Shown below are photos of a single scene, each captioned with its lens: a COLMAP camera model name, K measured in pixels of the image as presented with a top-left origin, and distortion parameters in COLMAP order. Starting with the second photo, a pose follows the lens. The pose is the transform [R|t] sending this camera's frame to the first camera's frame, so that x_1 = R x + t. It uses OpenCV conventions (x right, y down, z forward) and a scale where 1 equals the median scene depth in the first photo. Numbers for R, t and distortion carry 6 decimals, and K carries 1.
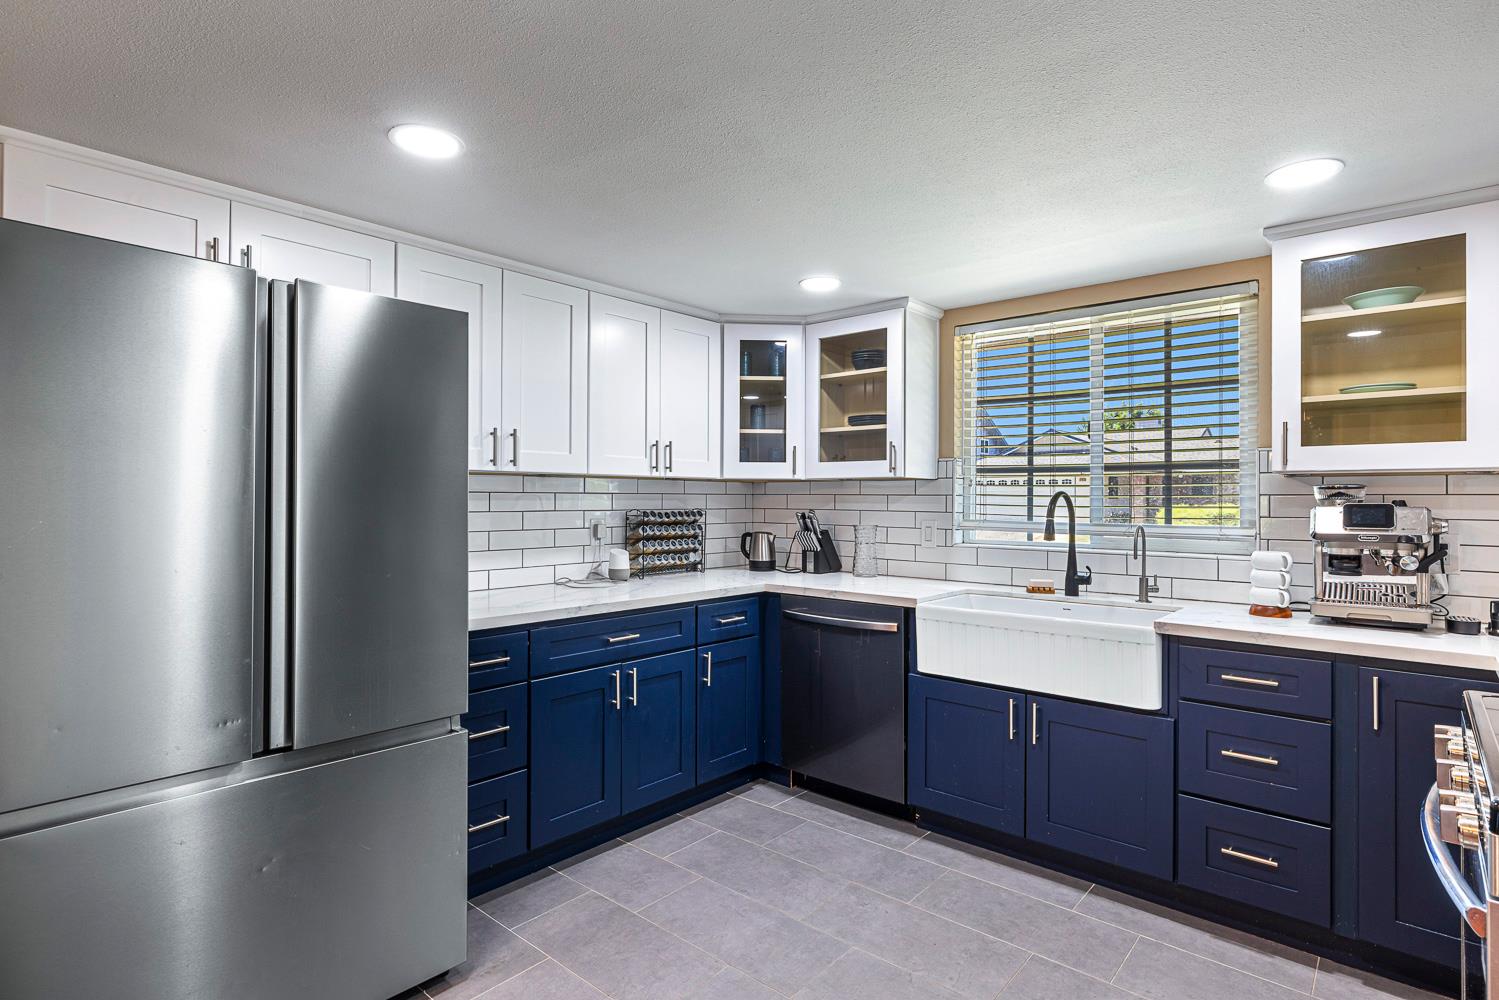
lens RADIAL K [[762.1, 0, 748.1], [0, 762.1, 492.7], [0, 0, 1]] dist [0.000234, -0.000817]
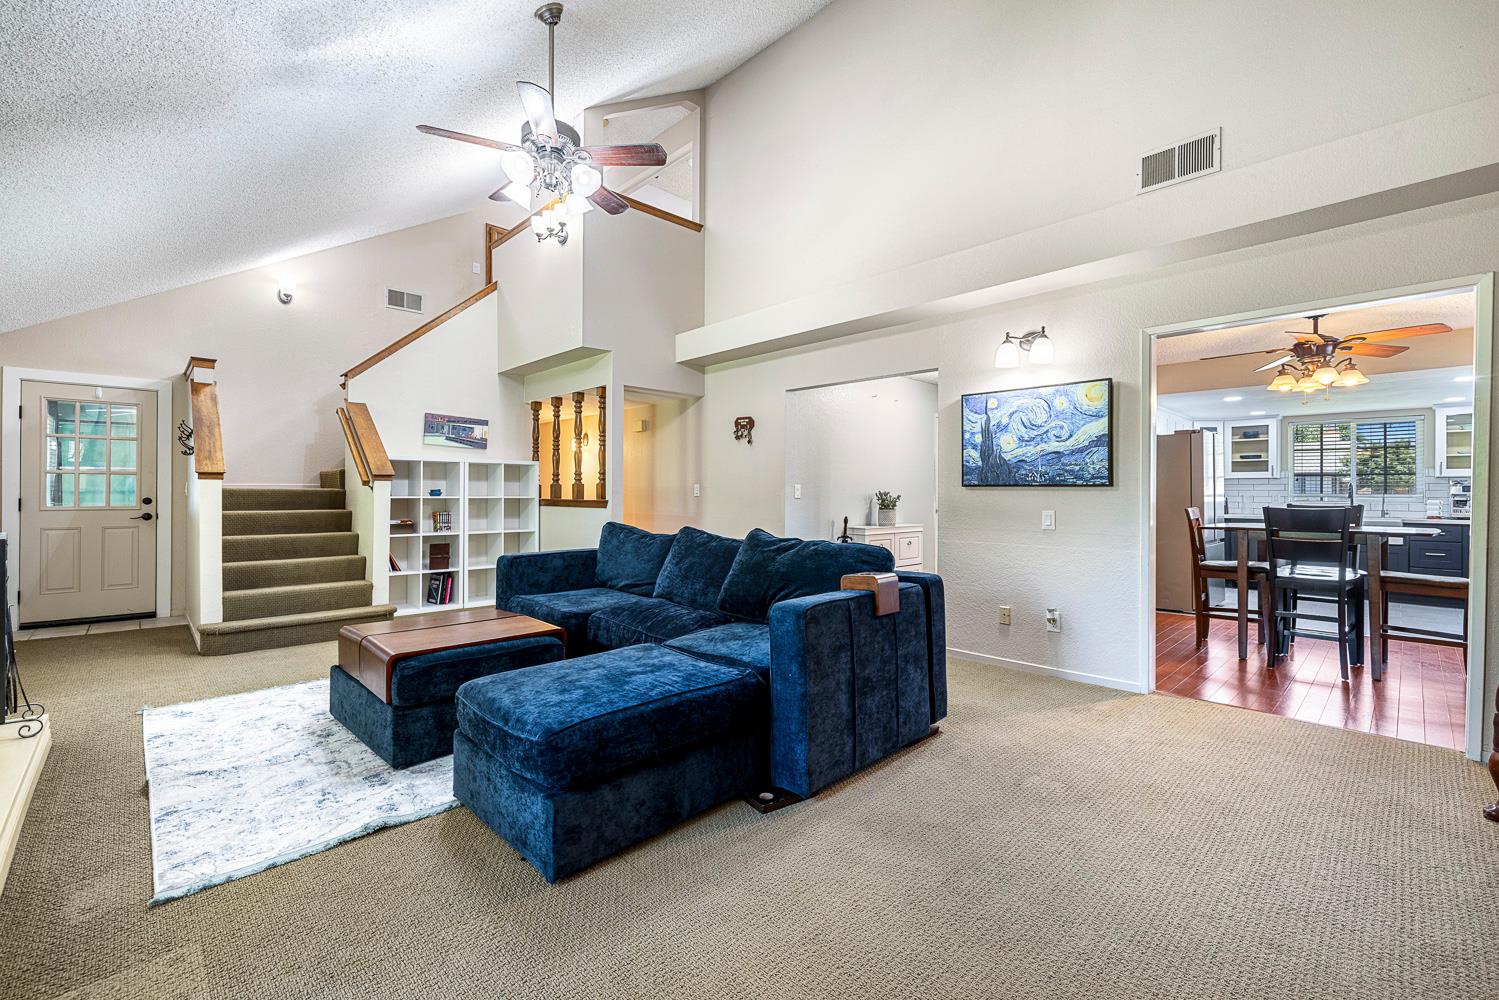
lens RADIAL K [[641.7, 0, 746.6], [0, 641.7, 492.2], [0, 0, 1]] dist [0.001092, 0.000227]
pose [[0.997547, 0.002471, -0.069960, -1.809474], [-0.002290, 0.999994, 0.002662, 0.035403], [0.069967, -0.002496, 0.997546, -1.722529]]
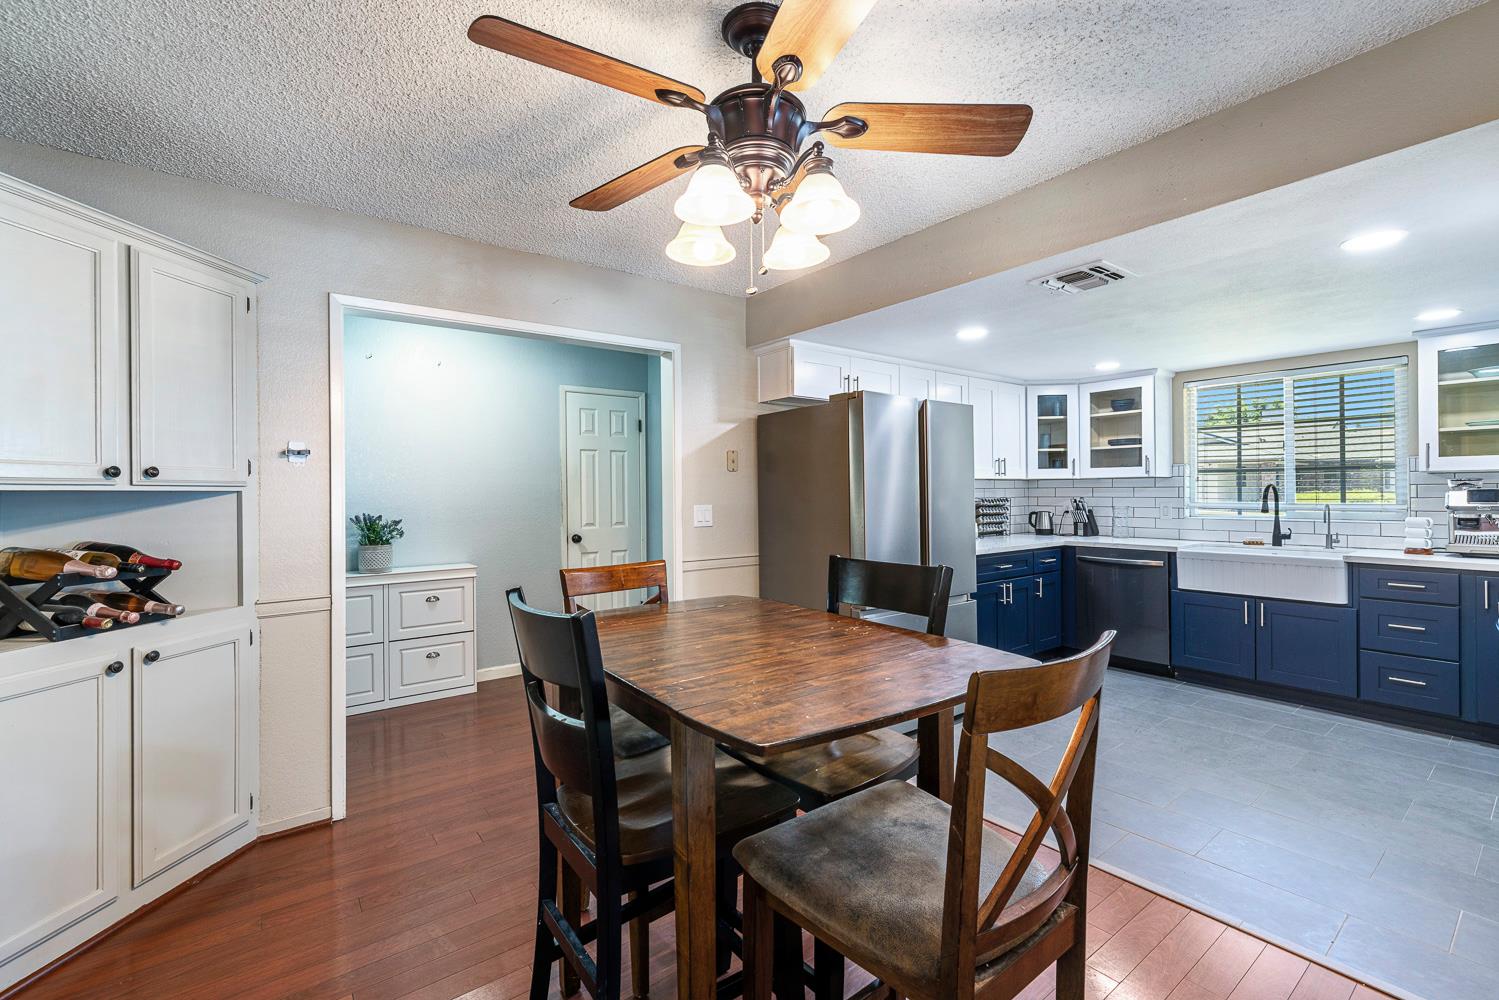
lens RADIAL K [[641.7, 0, 753.4], [0, 641.7, 491.5], [0, 0, 1]] dist [0.001092, 0.000227]
pose [[0.981540, -0.011681, -0.190902, -0.441484], [0.012812, 0.999907, 0.004693, -0.006647], [0.190830, -0.007052, 0.981598, -0.614854]]
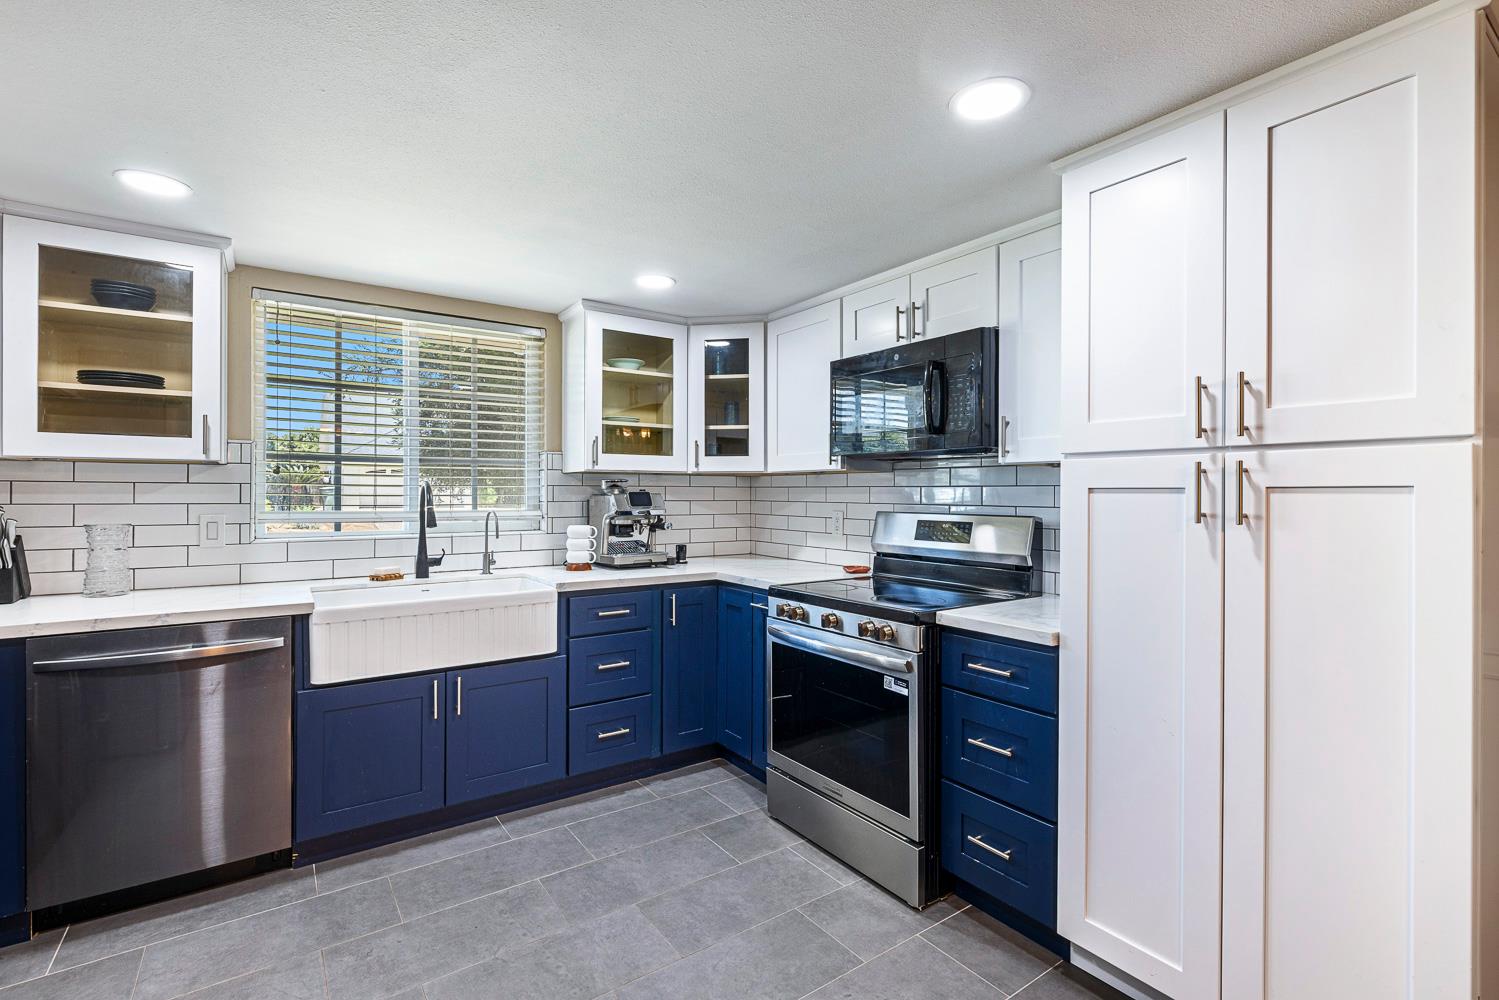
lens RADIAL K [[684.2, 0, 751.1], [0, 684.2, 487.7], [0, 0, 1]] dist [-0.002374, 0.000356]
pose [[0.234749, 0.001655, 0.972054, -0.415104], [-0.010708, 0.999942, 0.000883, 0.001423], [-0.971997, -0.010616, 0.234754, 0.325716]]
